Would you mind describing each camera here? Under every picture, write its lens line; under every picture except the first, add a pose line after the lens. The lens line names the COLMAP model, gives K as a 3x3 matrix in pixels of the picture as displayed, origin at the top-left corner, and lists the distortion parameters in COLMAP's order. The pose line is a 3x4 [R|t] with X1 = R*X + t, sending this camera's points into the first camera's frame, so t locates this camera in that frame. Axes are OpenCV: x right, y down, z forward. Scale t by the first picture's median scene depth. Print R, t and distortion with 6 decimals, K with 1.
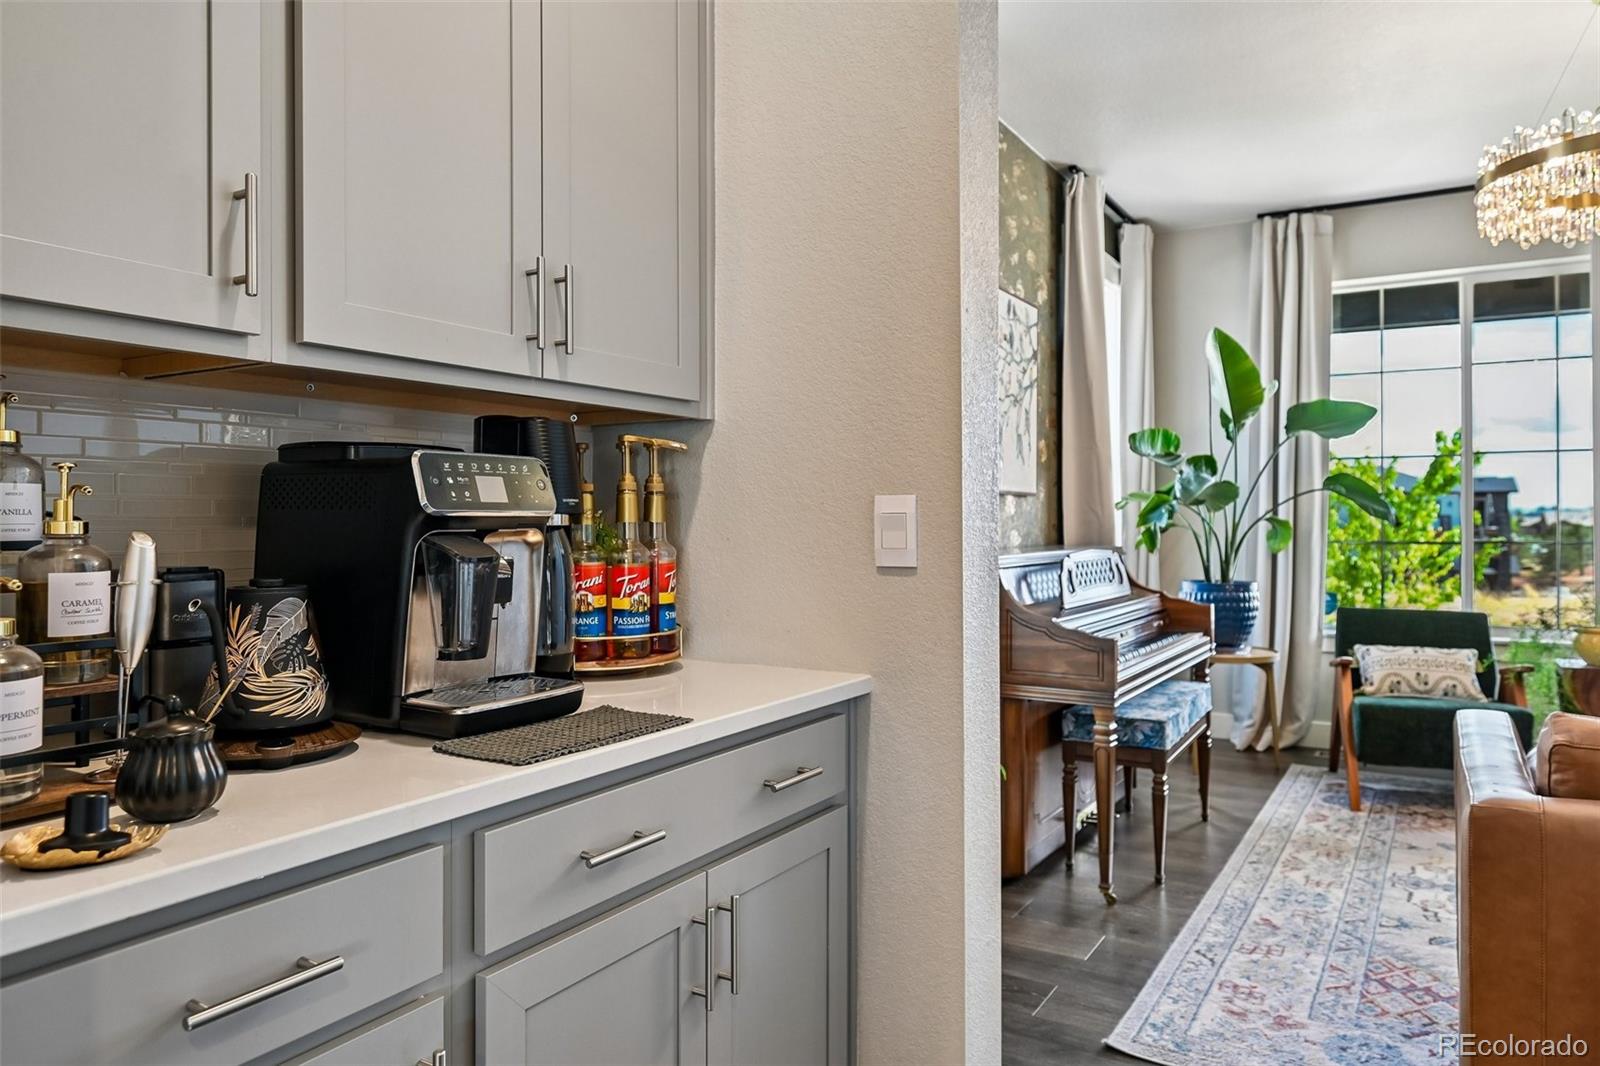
lens RADIAL K [[1065.8, 0, 800.9], [0, 1065.8, 529.5], [0, 0, 1]] dist [-0.008107, -0.001819]
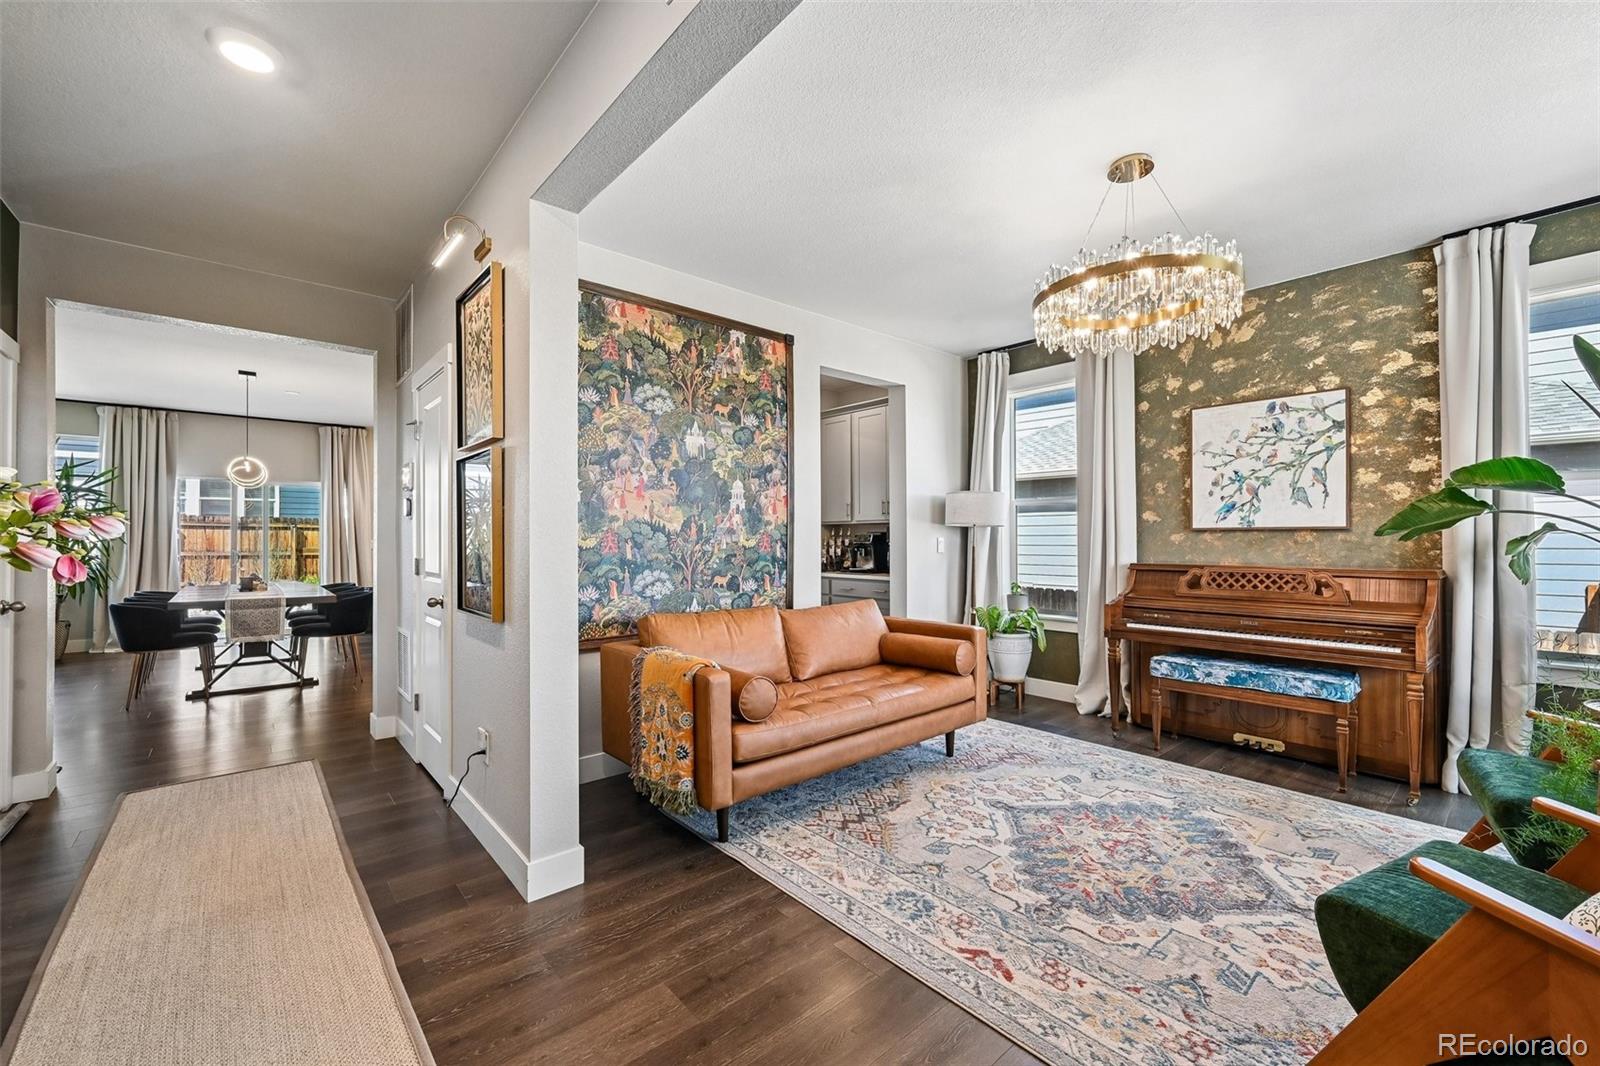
lens RADIAL K [[653.1, 0, 799.9], [0, 653.1, 534.2], [0, 0, 1]] dist [0.018786, 0.000316]
pose [[-0.309795, -0.005461, -0.950788, 1.737624], [-0.004361, 0.999981, -0.004323, -0.024805], [0.950794, 0.002807, -0.309813, 0.856035]]
